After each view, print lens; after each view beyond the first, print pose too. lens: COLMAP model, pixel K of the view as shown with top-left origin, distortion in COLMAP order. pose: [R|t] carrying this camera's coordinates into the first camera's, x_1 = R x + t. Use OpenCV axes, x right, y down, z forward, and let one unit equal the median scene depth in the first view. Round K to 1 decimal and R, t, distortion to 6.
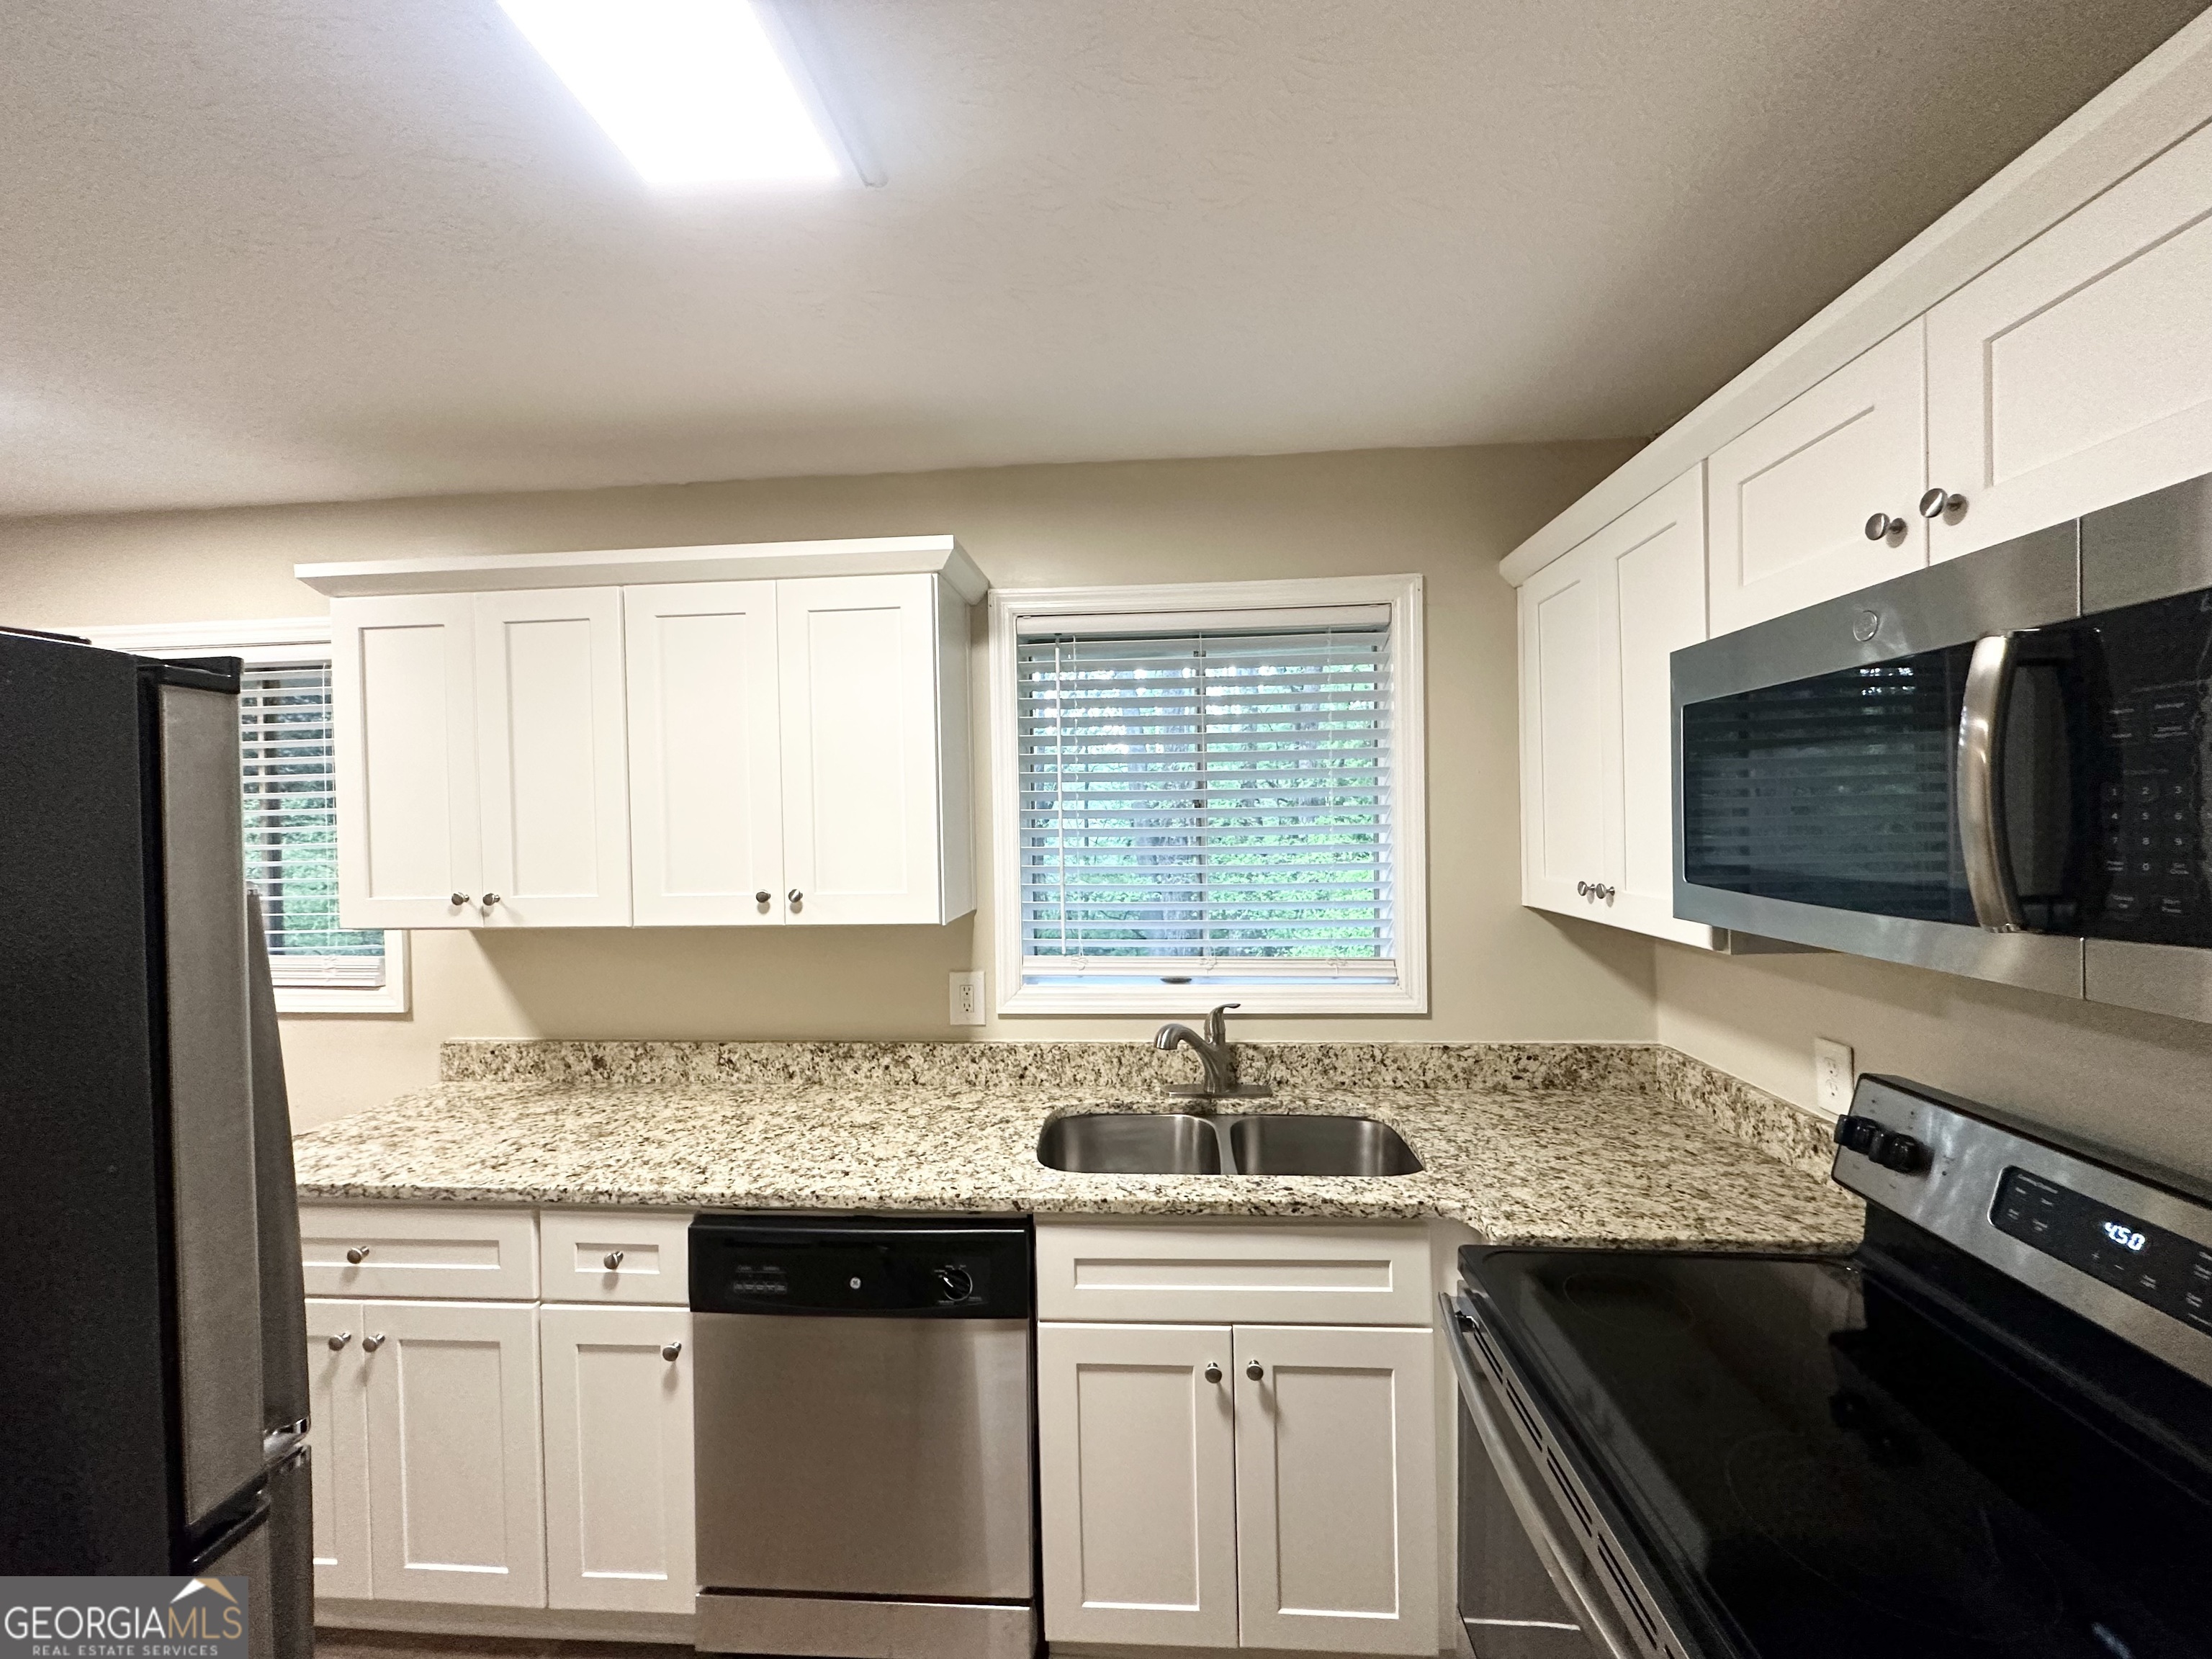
lens RADIAL K [[934.0, 0, 1105.6], [0, 934.0, 822.7], [0, 0, 1]] dist [-0.010657, 0.000090]
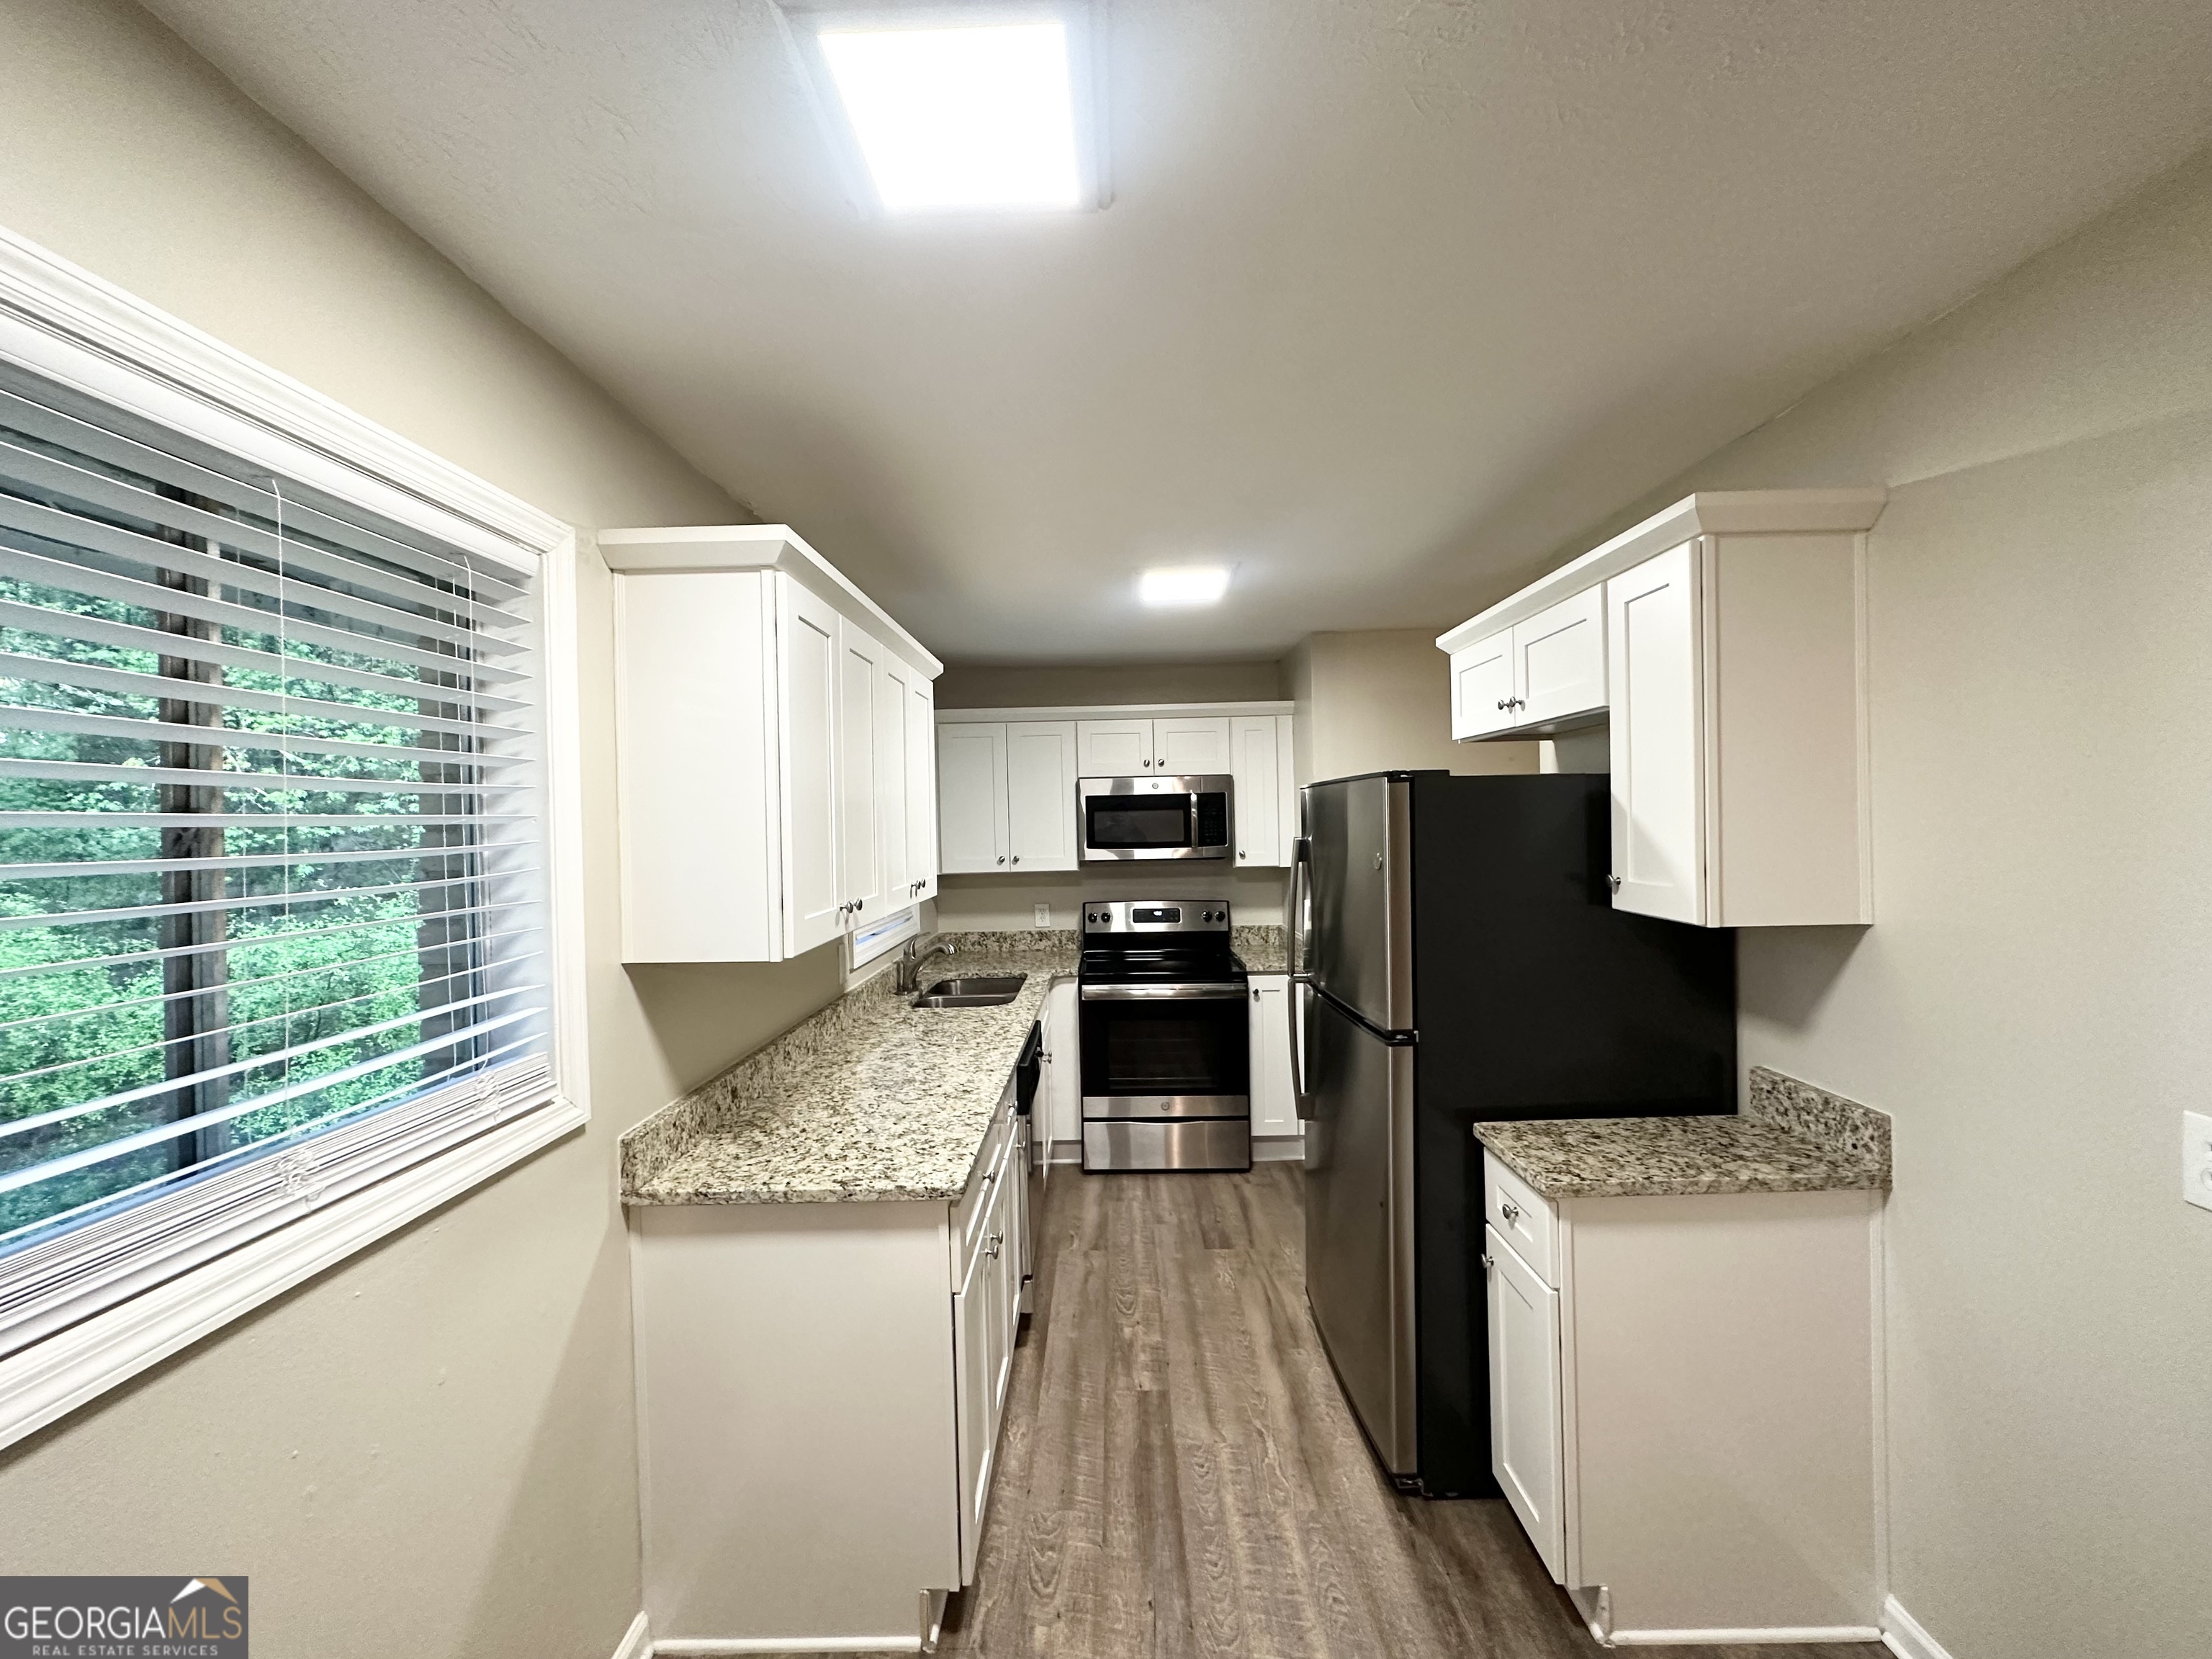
lens RADIAL K [[882.0, 0, 1108.8], [0, 882.0, 827.9], [0, 0, 1]] dist [-0.001101, 0.000068]
pose [[-0.062709, 0.000851, 0.998031, -1.914498], [0.043427, 0.999055, 0.001877, -0.013813], [-0.997087, 0.043459, -0.062687, 0.827850]]
